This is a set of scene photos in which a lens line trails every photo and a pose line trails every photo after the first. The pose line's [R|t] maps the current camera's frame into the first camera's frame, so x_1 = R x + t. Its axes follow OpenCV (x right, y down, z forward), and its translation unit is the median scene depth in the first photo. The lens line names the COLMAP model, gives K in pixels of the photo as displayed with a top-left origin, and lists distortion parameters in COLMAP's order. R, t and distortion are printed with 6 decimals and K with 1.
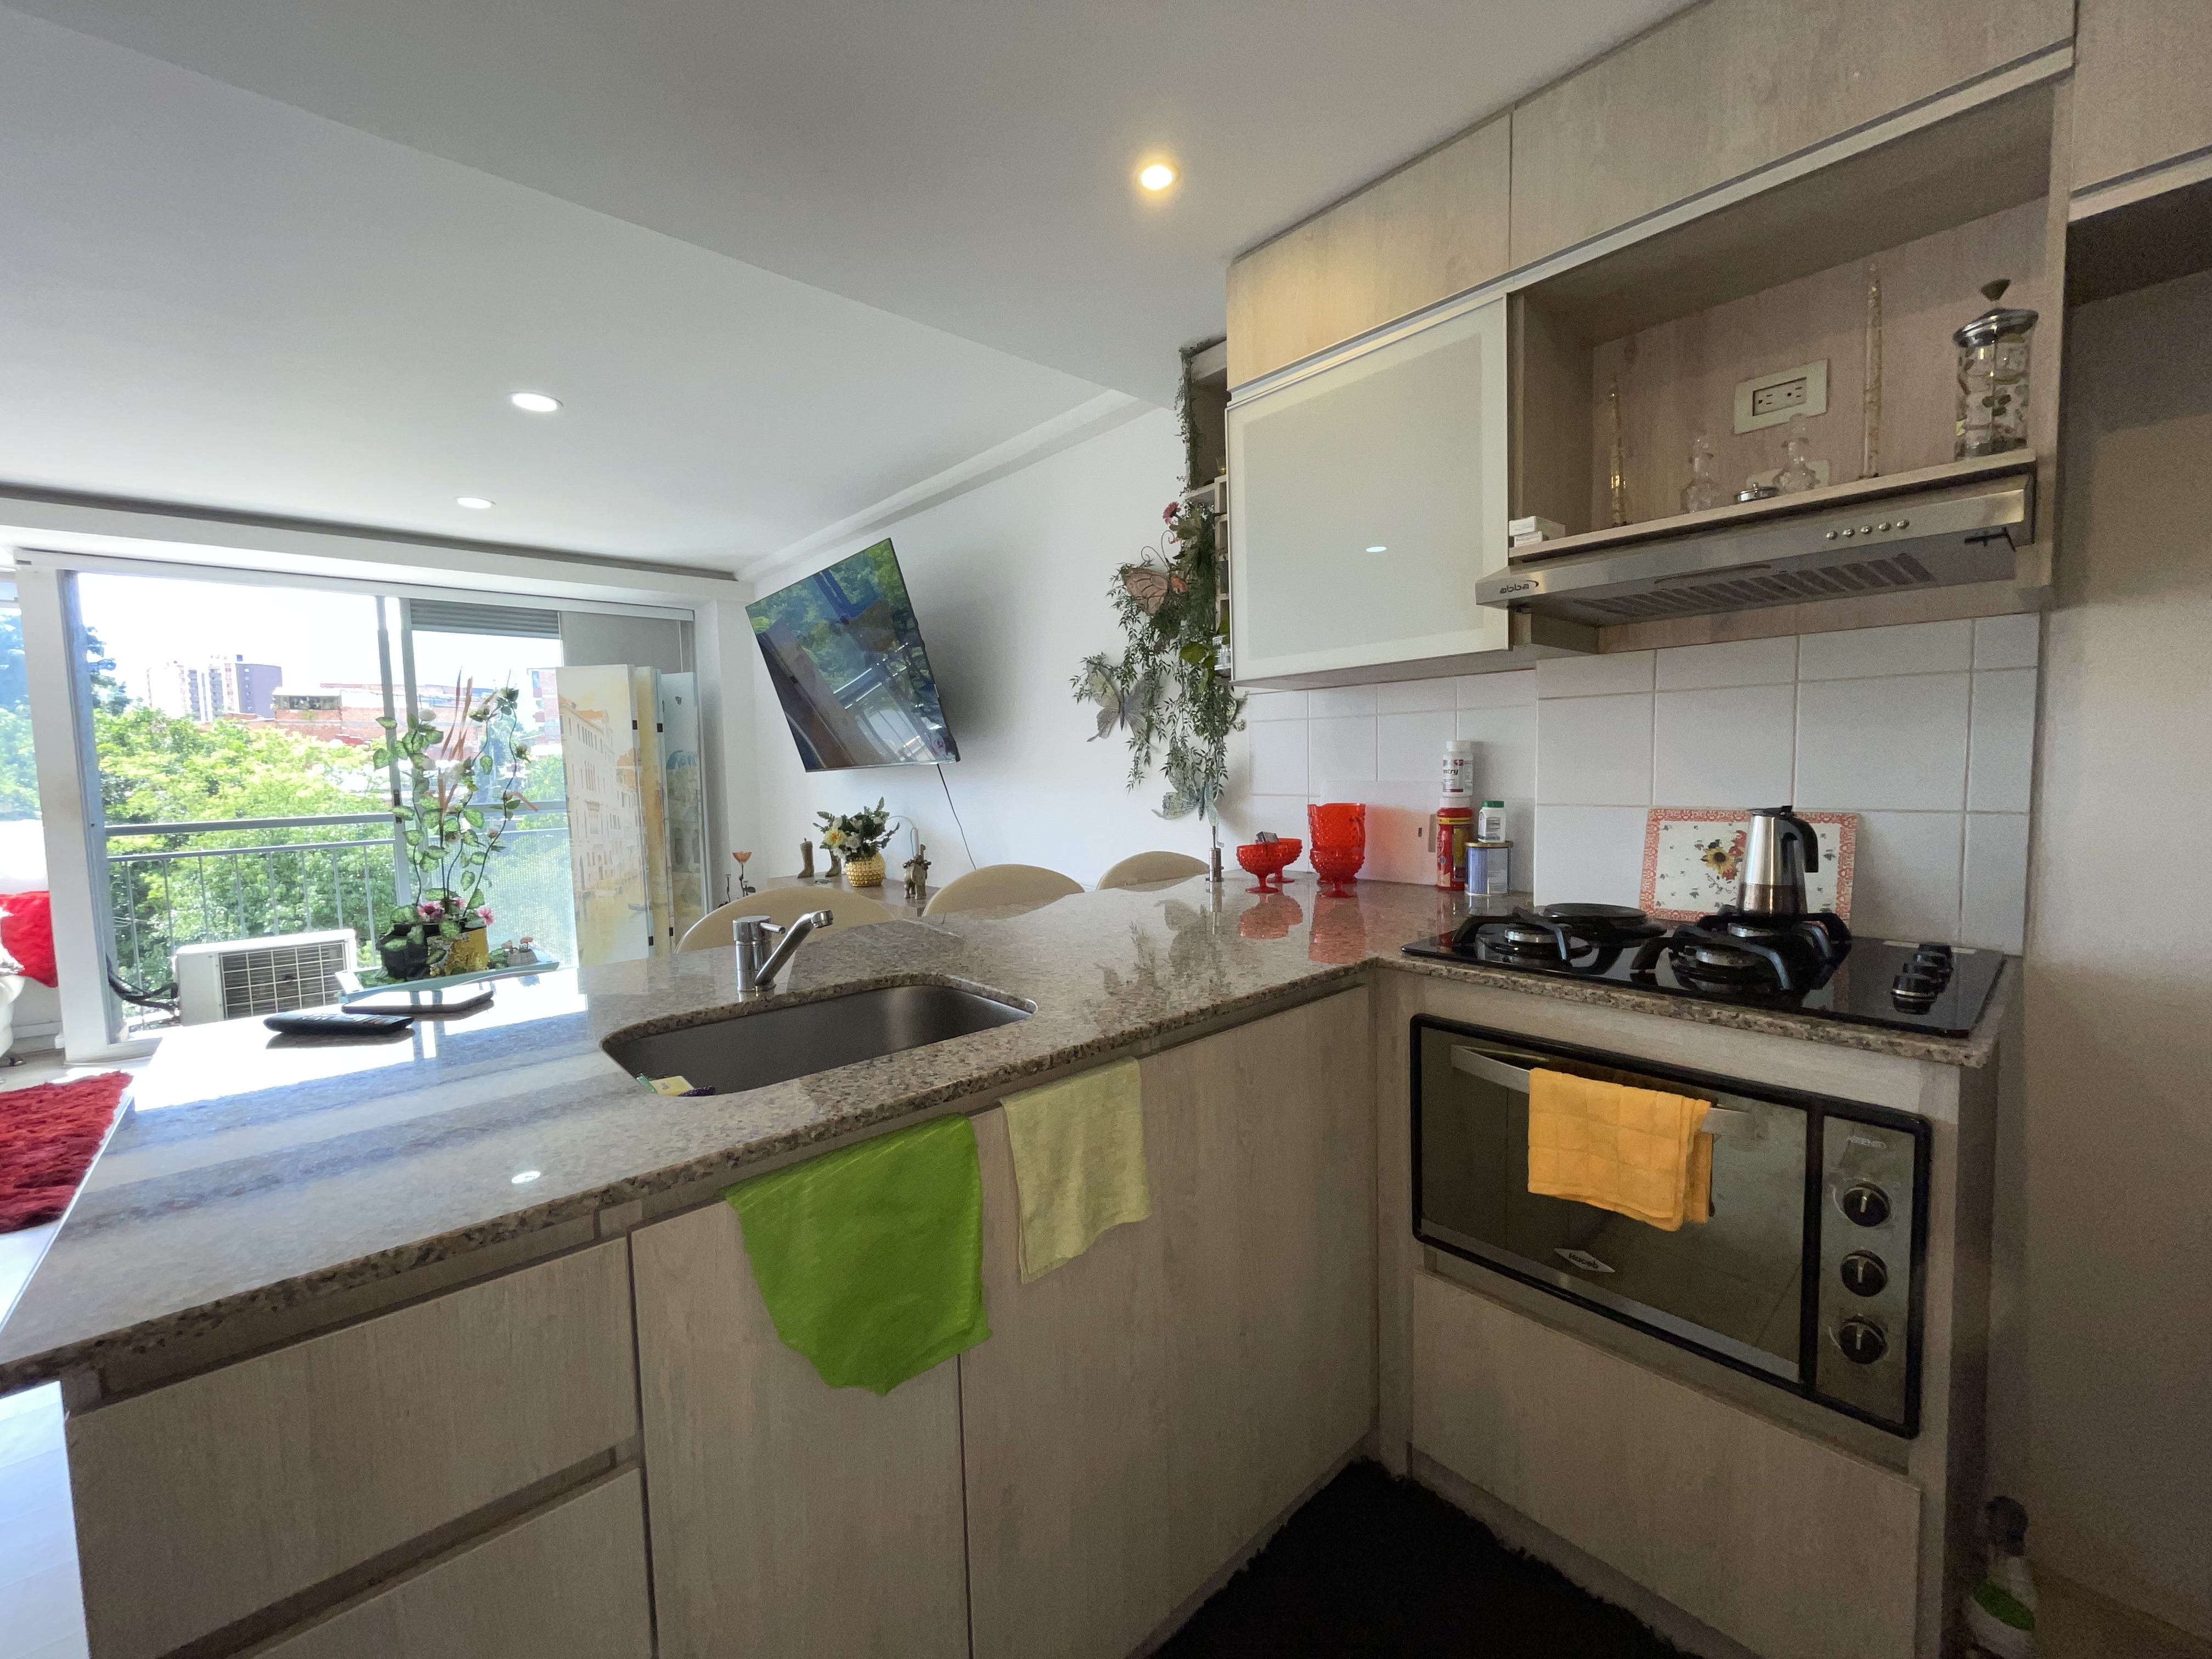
lens RADIAL K [[898.2, 0, 1108.9], [0, 898.2, 826.4], [0, 0, 1]] dist [-0.002462, 0.000038]
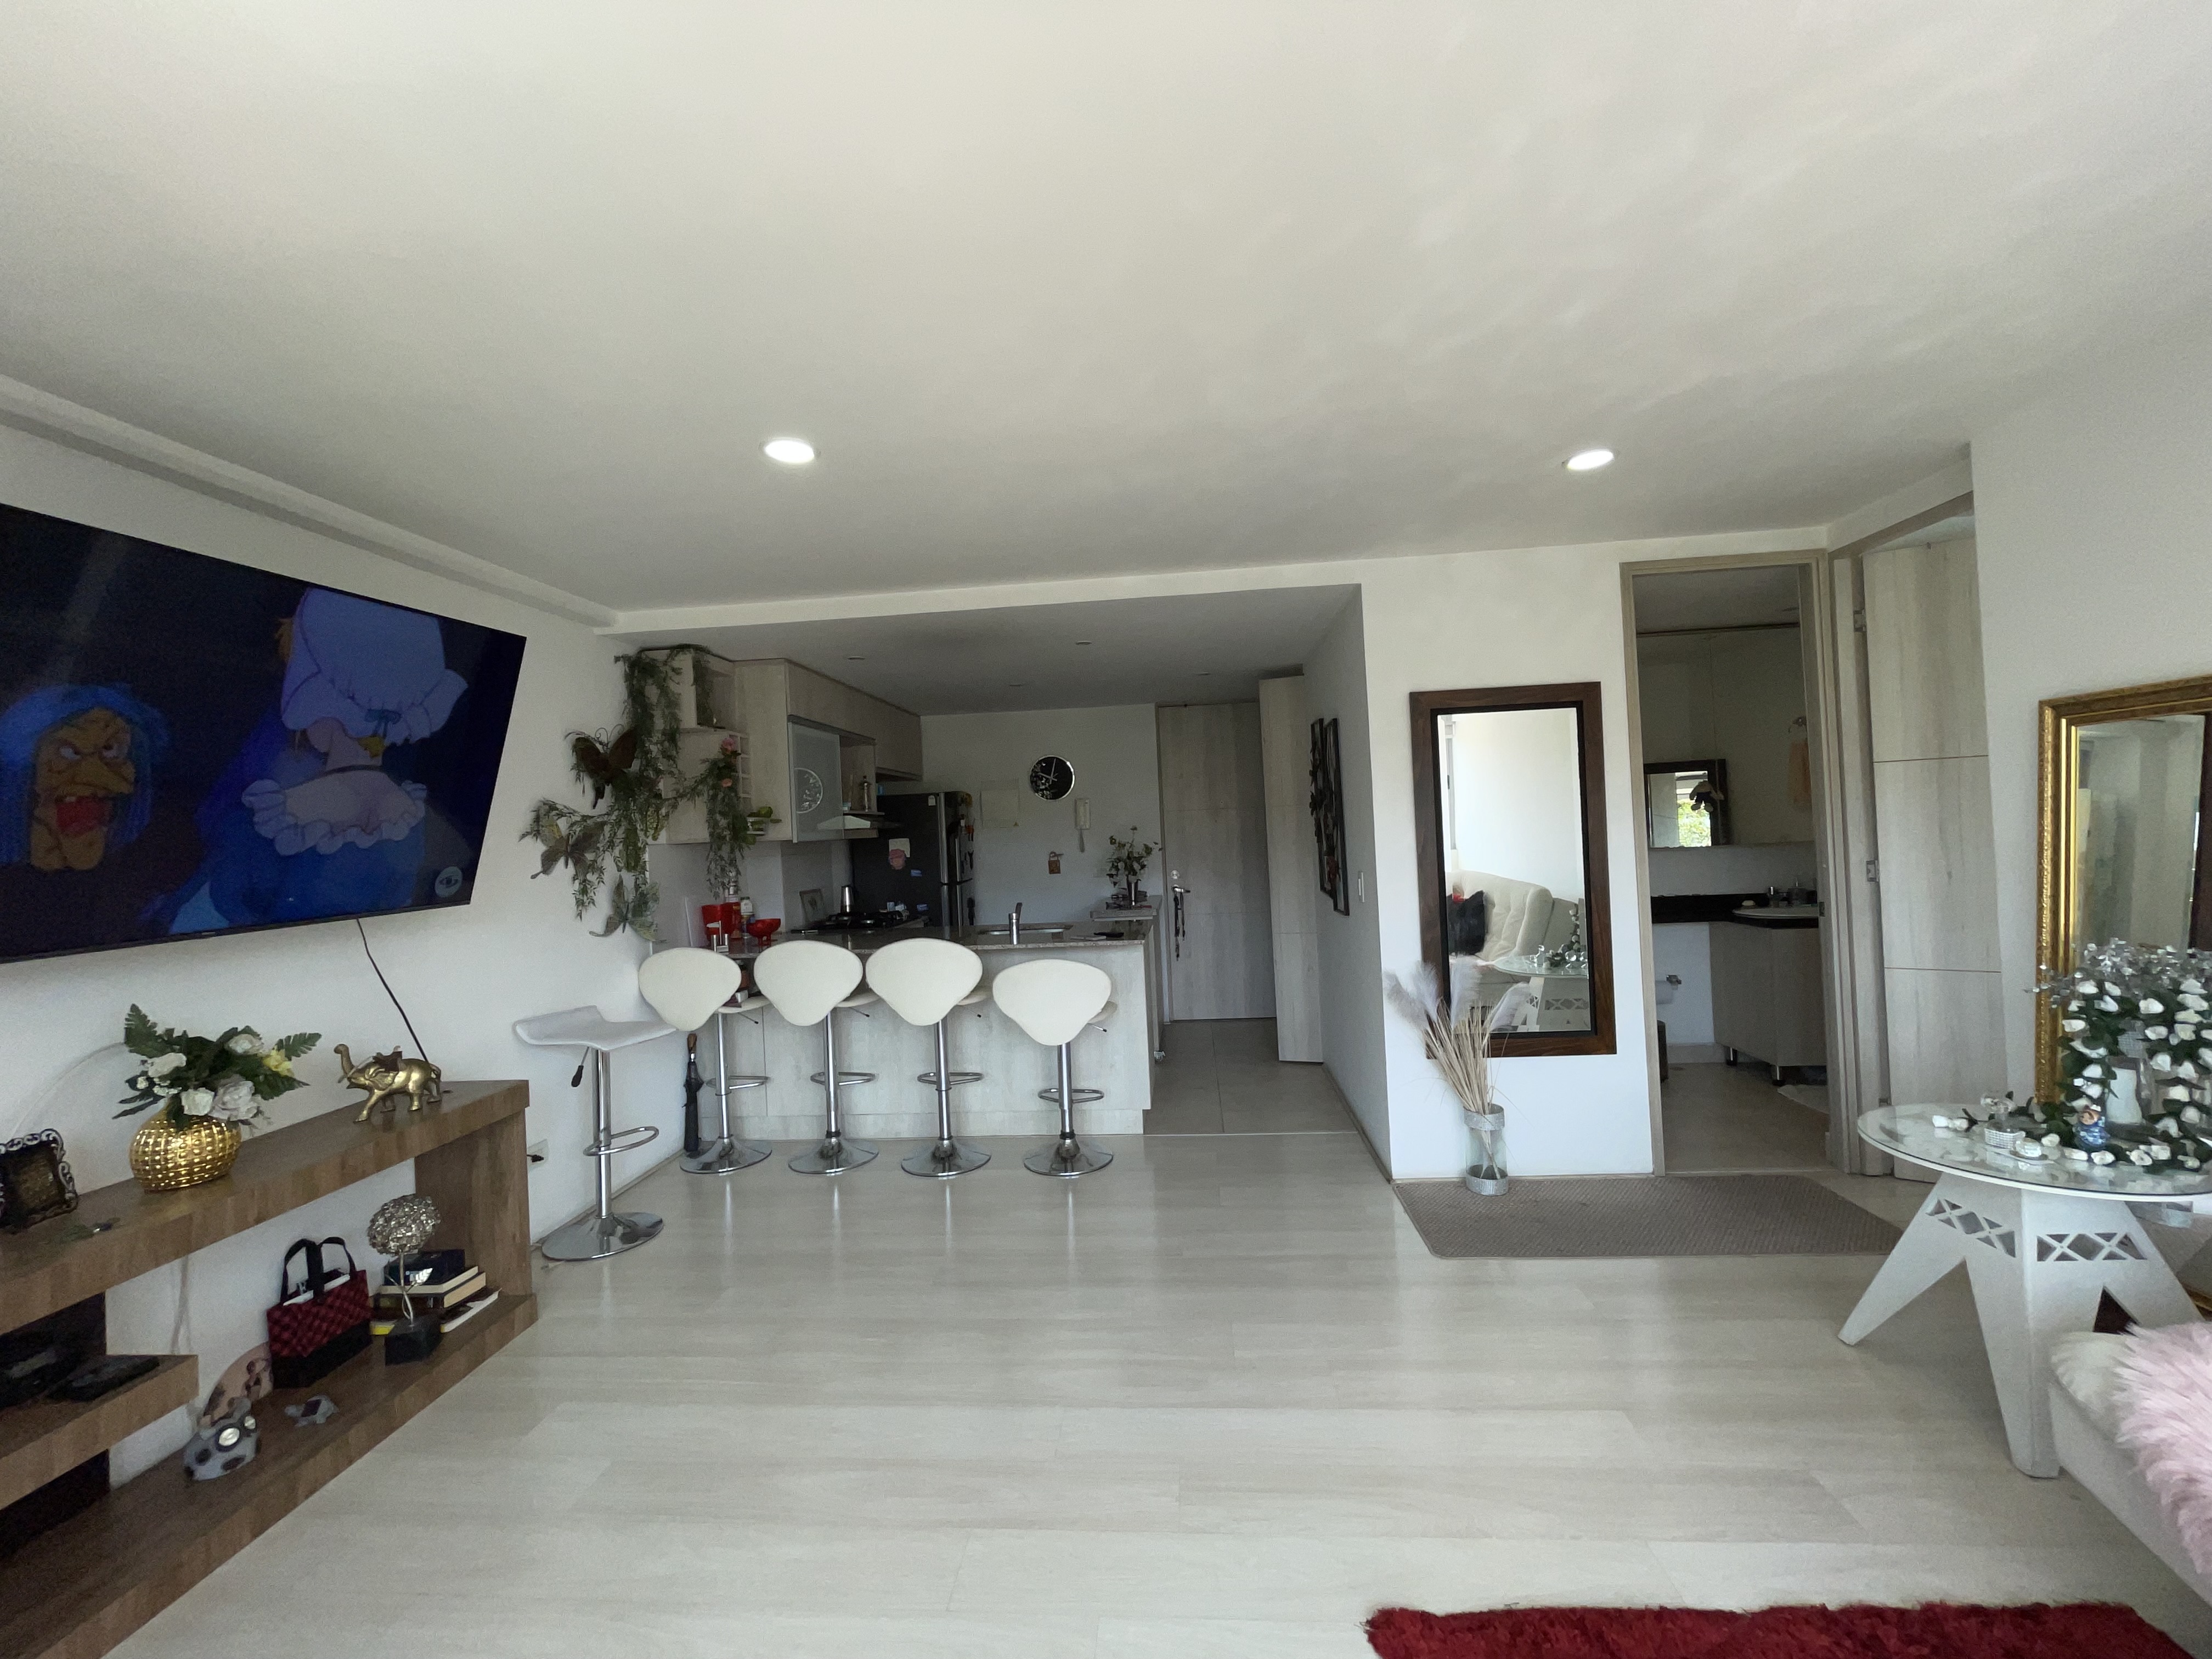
lens RADIAL K [[898.2, 0, 1108.9], [0, 898.2, 826.4], [0, 0, 1]] dist [-0.002462, 0.000038]
pose [[-0.682706, 0.061195, 0.728126, -1.421125], [0.114647, 0.993116, 0.024030, -0.116563], [-0.721643, 0.099883, -0.685022, 1.389931]]
